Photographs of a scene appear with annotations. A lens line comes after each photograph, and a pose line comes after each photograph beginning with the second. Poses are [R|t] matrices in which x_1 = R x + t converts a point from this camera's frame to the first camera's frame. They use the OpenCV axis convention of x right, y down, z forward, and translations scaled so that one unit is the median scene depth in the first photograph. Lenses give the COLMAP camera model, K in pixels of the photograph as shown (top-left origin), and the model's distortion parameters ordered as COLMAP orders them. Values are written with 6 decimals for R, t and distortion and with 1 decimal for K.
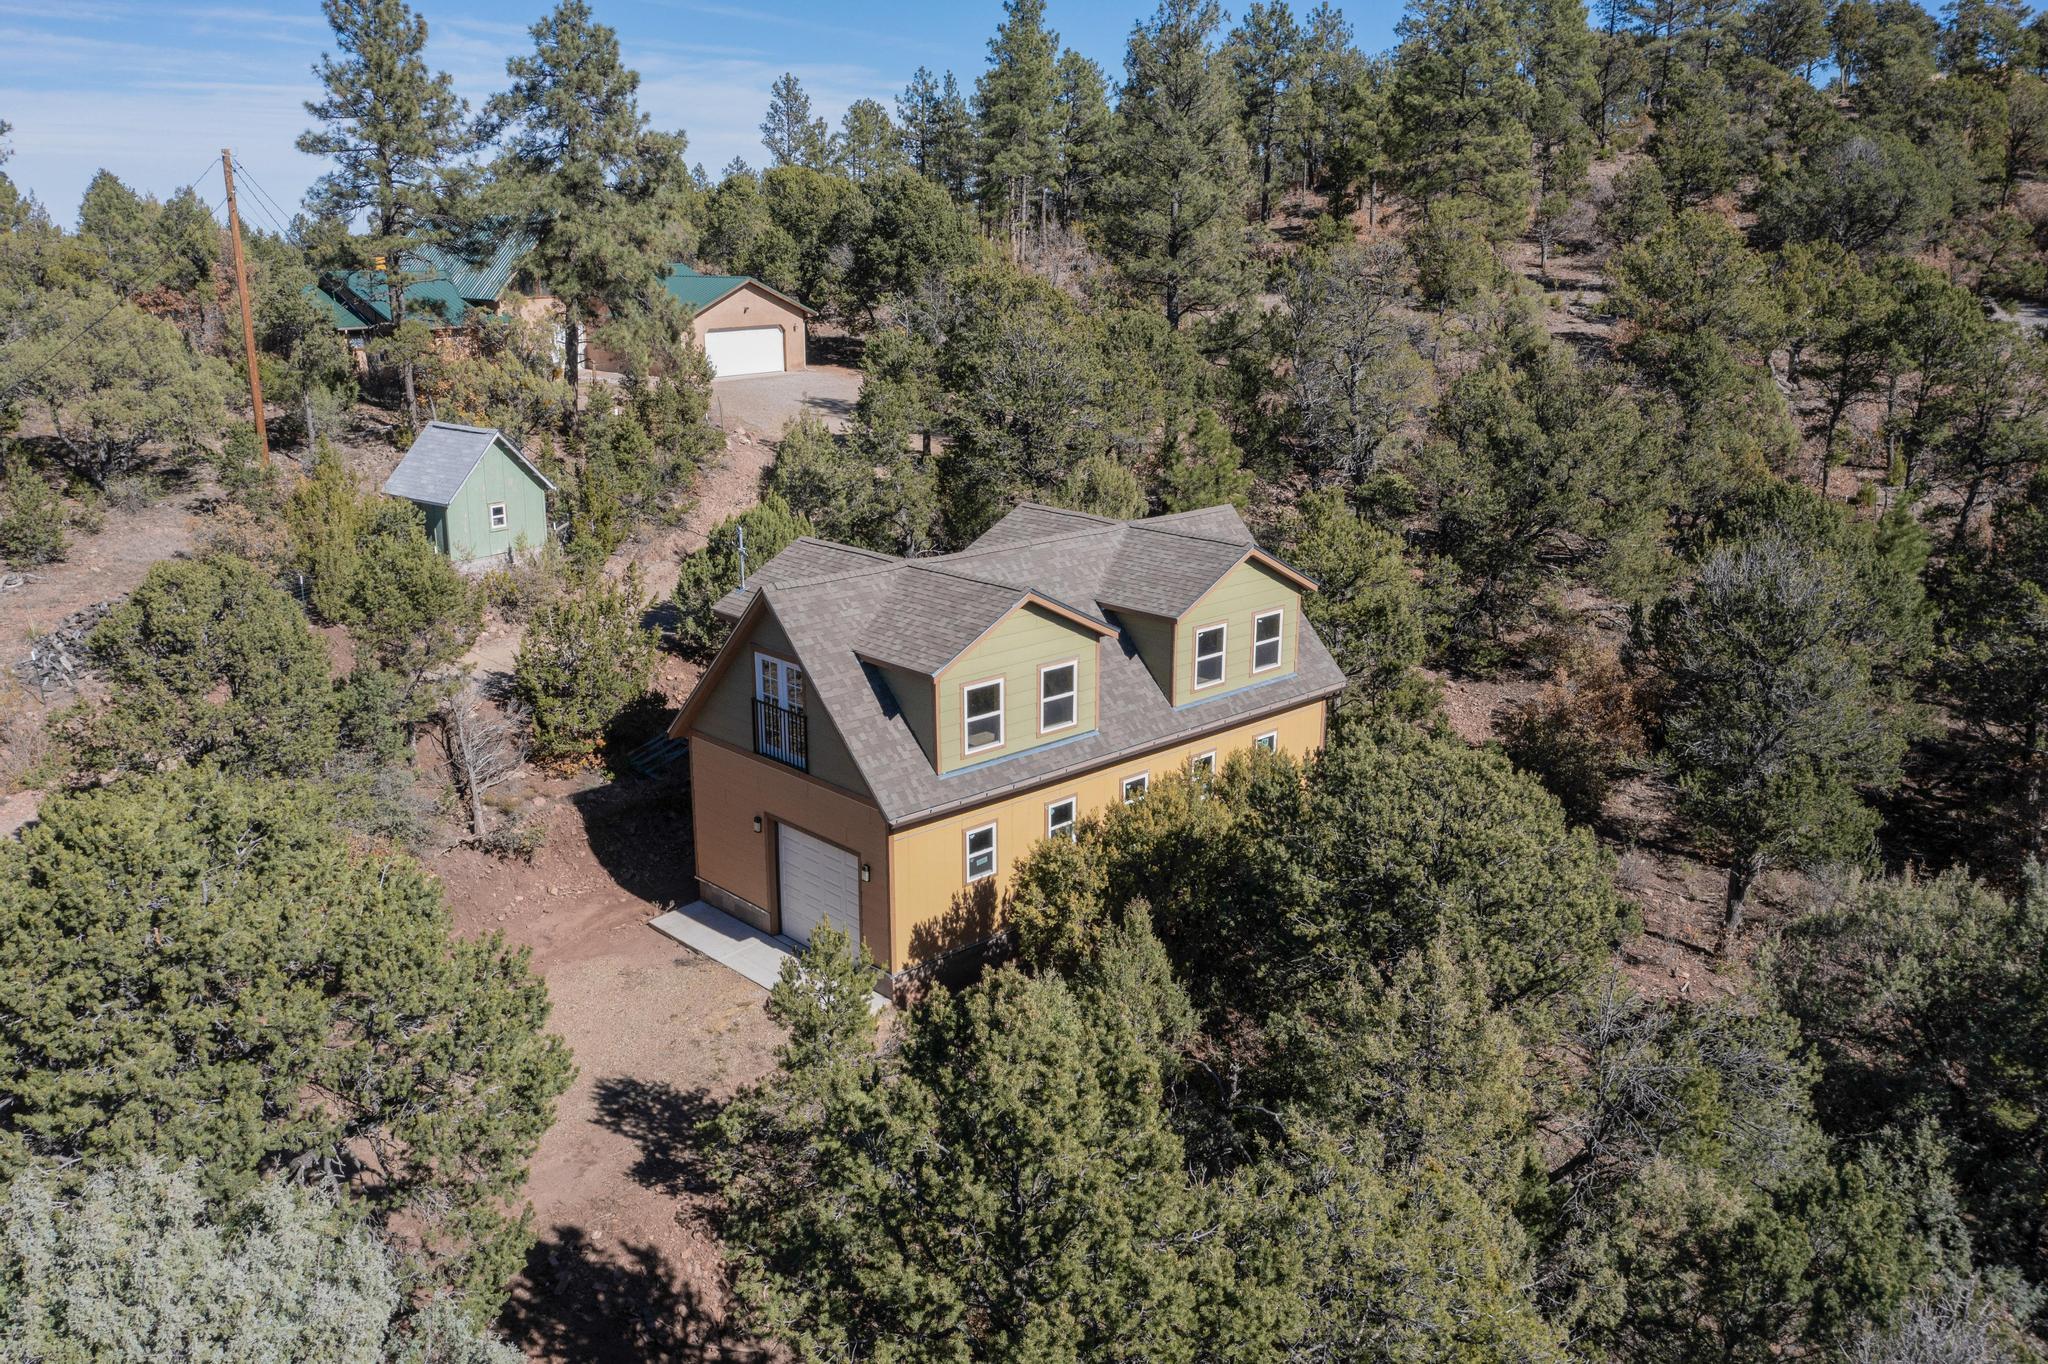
lens RADIAL K [[1644.5, 0, 1017.6], [0, 1644.5, 686.6], [0, 0, 1]] dist [-0.011418, 0.003210]
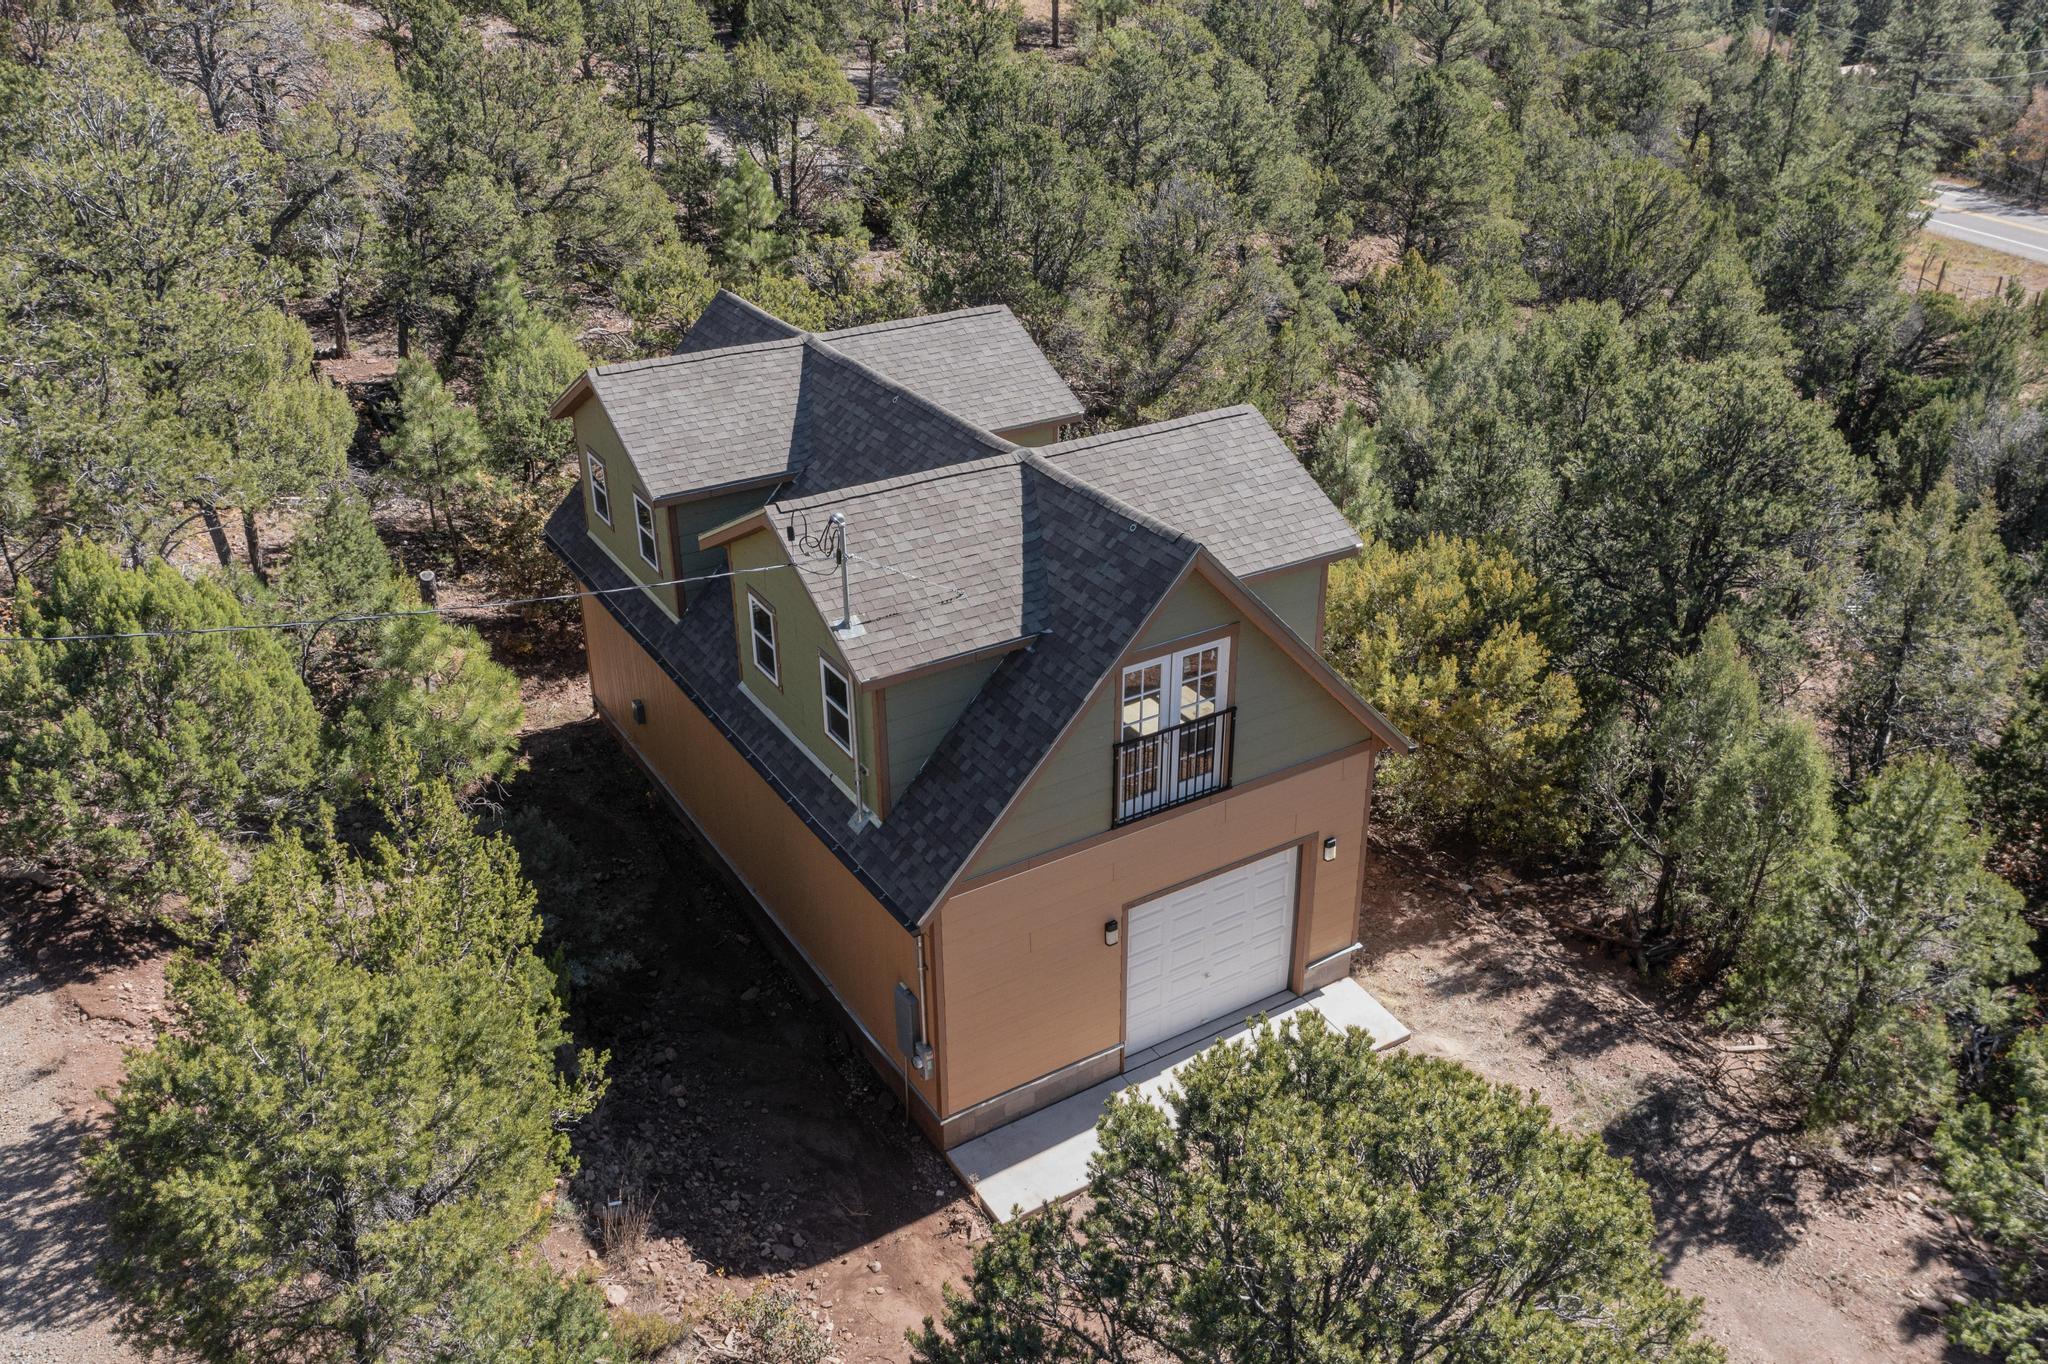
lens RADIAL K [[1644.5, 0, 1017.6], [0, 1644.5, 686.6], [0, 0, 1]] dist [-0.011418, 0.003210]
pose [[0.189848, -0.456817, 0.869066, -0.655303], [0.255971, 0.877581, 0.405376, -0.253725], [-0.947859, 0.145496, 0.283539, 0.848446]]
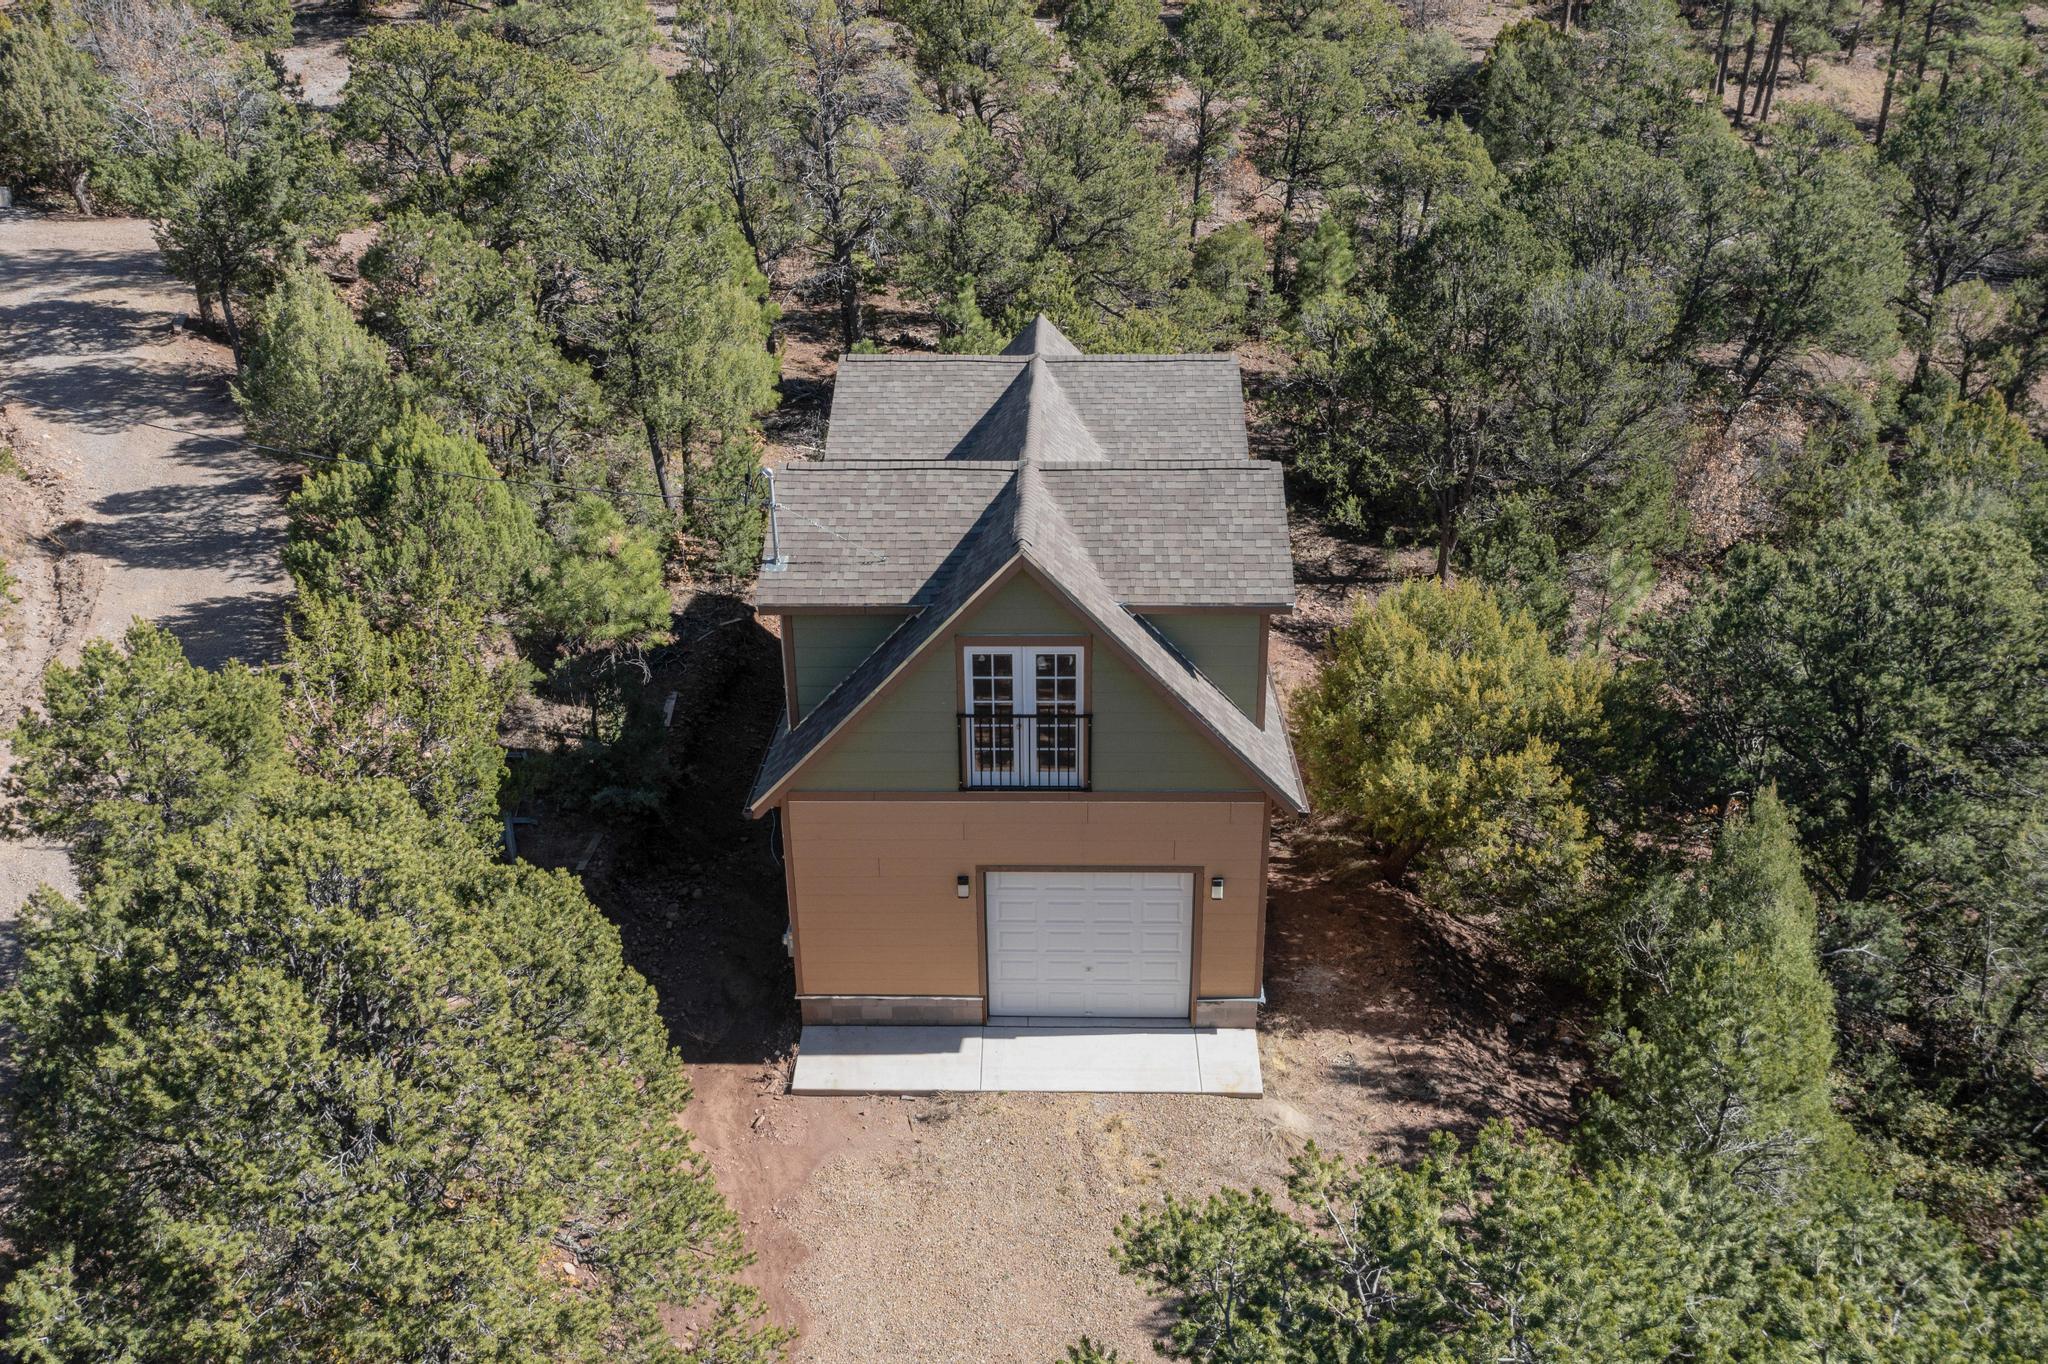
lens RADIAL K [[1644.5, 0, 1017.6], [0, 1644.5, 686.6], [0, 0, 1]] dist [-0.011418, 0.003210]
pose [[0.708055, -0.308322, 0.635292, -0.554079], [0.200697, 0.950410, 0.237573, -0.154818], [-0.677037, -0.040713, 0.734822, 0.484442]]
